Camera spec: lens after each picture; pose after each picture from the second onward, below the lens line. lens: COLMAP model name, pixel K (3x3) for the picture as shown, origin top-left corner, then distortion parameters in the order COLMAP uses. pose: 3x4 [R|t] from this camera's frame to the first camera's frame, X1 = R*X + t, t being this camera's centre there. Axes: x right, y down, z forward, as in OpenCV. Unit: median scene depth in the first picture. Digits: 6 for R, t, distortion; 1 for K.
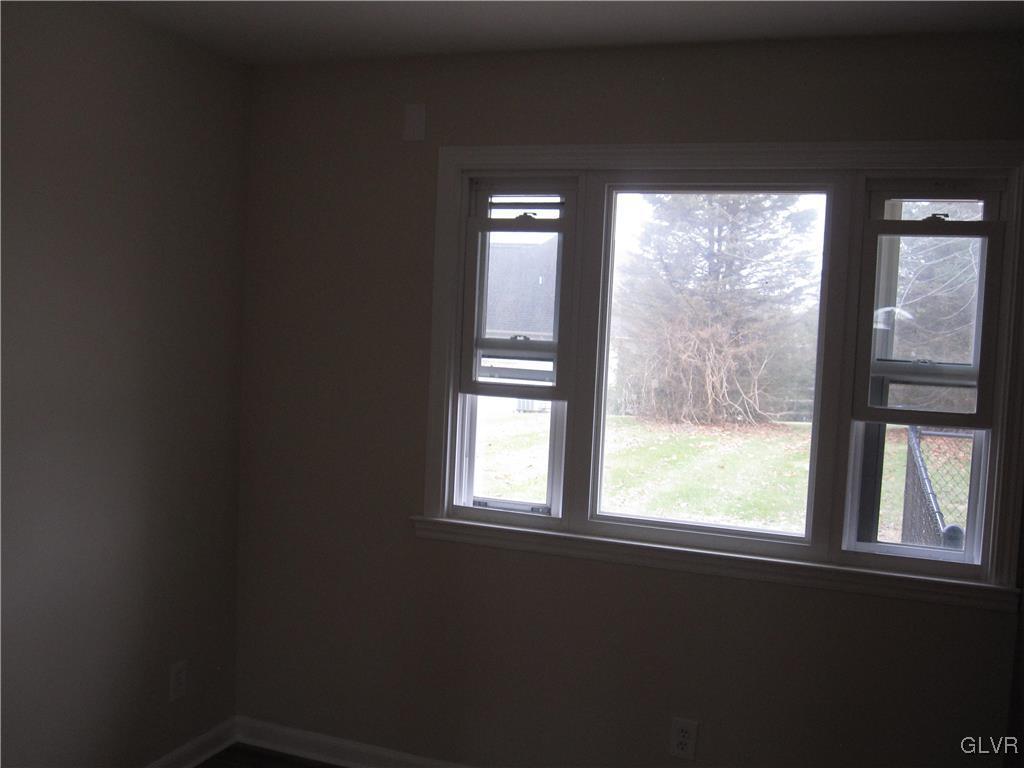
lens RADIAL K [[1010.7, 0, 513.6], [0, 1010.7, 385.6], [0, 0, 1]] dist [-0.068219, 0.000000]
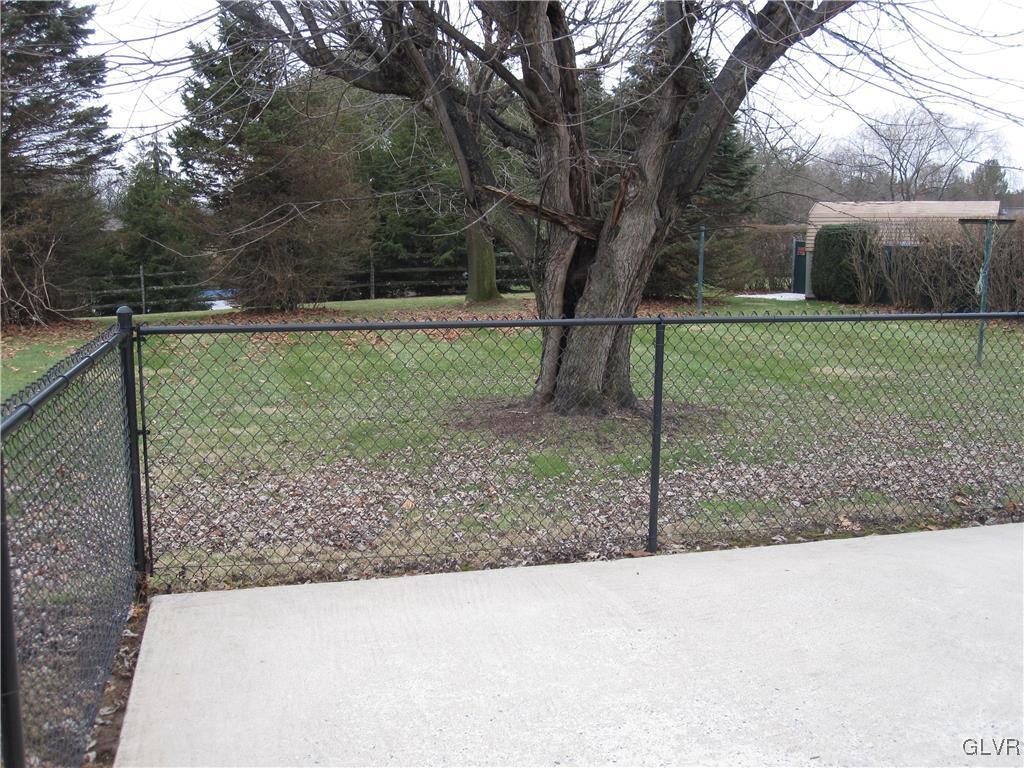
lens RADIAL K [[1010.7, 0, 513.4], [0, 1010.7, 384.4], [0, 0, 1]] dist [-0.068219, 0.000000]
pose [[0.809868, -0.124624, 0.573221, 0.080174], [0.061228, 0.989793, 0.128686, 0.005968], [-0.583408, -0.069122, 0.809232, 0.132474]]
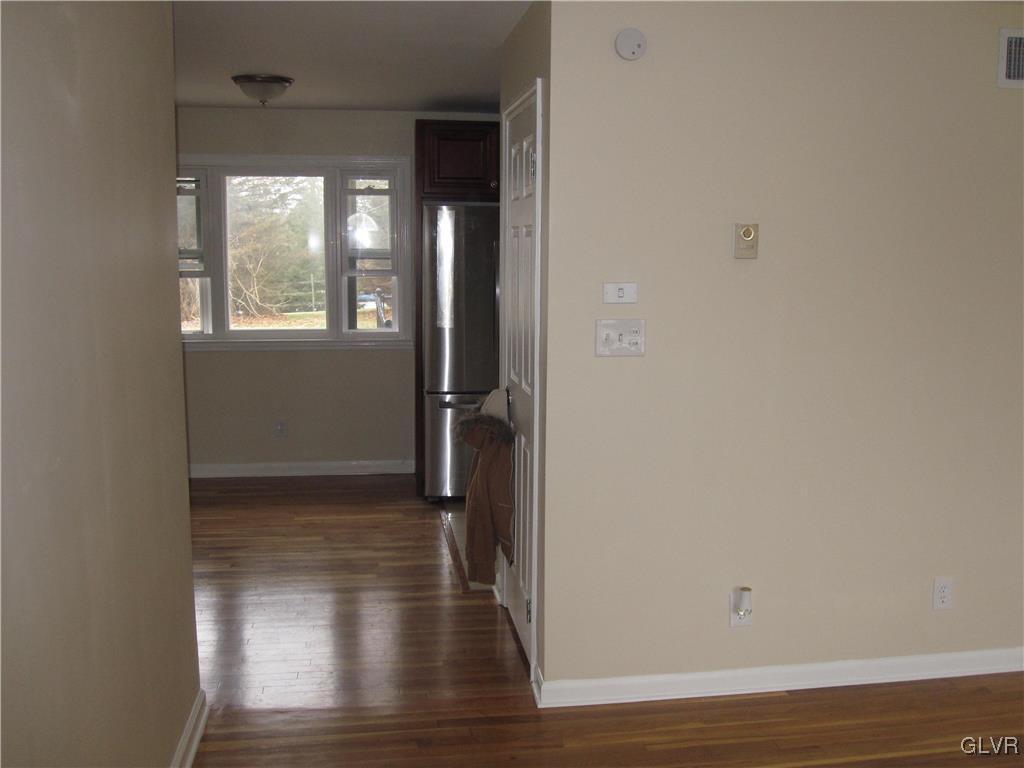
lens RADIAL K [[1010.7, 0, 511.6], [0, 1010.7, 383.7], [0, 0, 1]] dist [-0.068219, 0.000000]
pose [[0.876482, -0.110446, 0.468595, -0.051316], [0.065010, 0.991567, 0.112111, 0.005371], [-0.477026, -0.067800, 0.876270, -0.145811]]
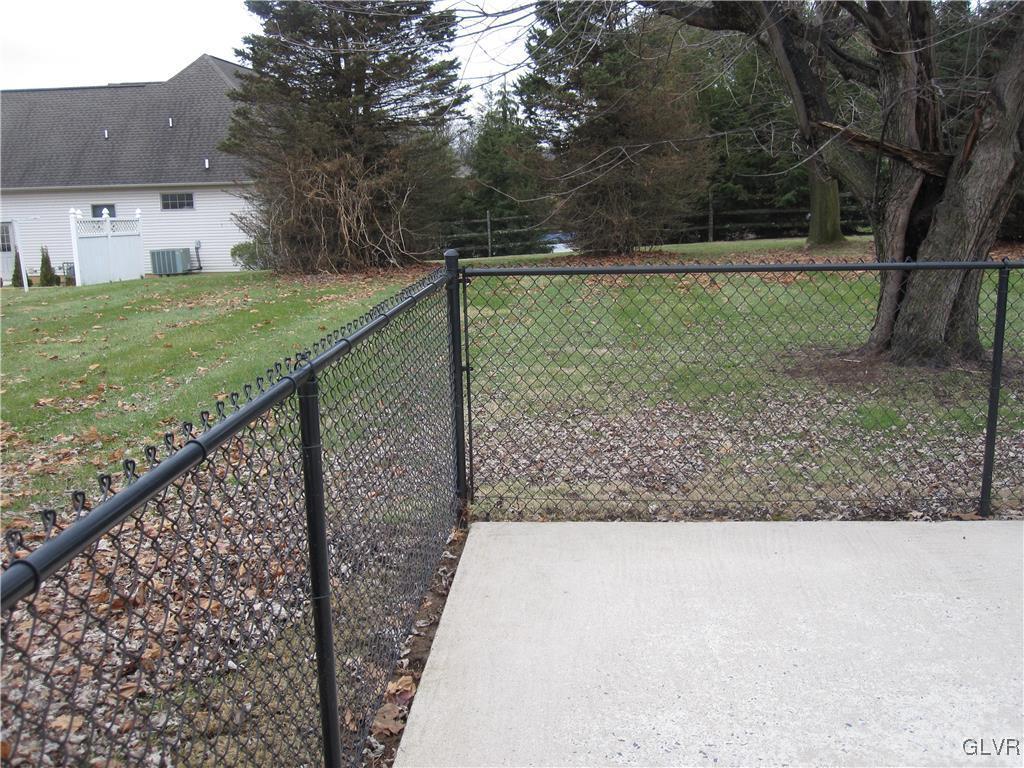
lens RADIAL K [[1010.7, 0, 507.4], [0, 1010.7, 382.8], [0, 0, 1]] dist [-0.068219, 0.000000]
pose [[0.956664, -0.121857, 0.264469, 0.084586], [0.081610, 0.984030, 0.158194, 0.006330], [-0.279523, -0.129755, 0.951331, 0.129896]]
